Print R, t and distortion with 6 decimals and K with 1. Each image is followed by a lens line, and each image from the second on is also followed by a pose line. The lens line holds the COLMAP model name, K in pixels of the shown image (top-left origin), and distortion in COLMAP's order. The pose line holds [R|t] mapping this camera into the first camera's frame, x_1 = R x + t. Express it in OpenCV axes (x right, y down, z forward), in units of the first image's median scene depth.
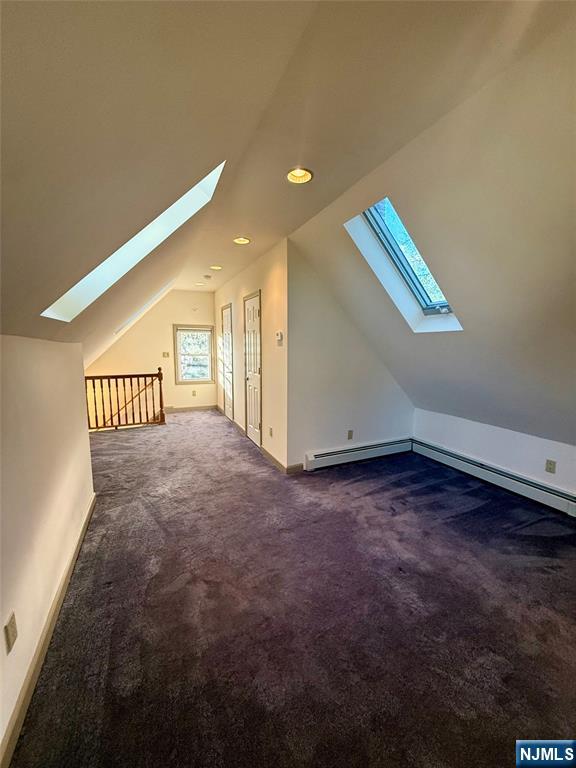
lens RADIAL K [[305.9, 0, 288.1], [0, 305.9, 383.2], [0, 0, 1]] dist [-0.004722, 0.000696]
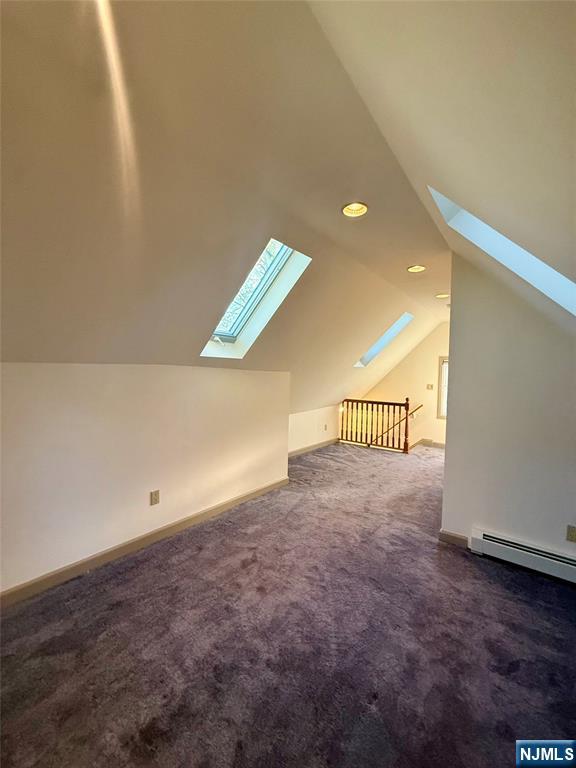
lens RADIAL K [[305.9, 0, 288.0], [0, 305.9, 382.0], [0, 0, 1]] dist [-0.004722, 0.000696]
pose [[0.463278, 0.039435, -0.885335, 0.486102], [-0.140412, 0.989657, -0.029393, -0.026398], [0.875019, 0.137928, 0.464024, 0.231883]]
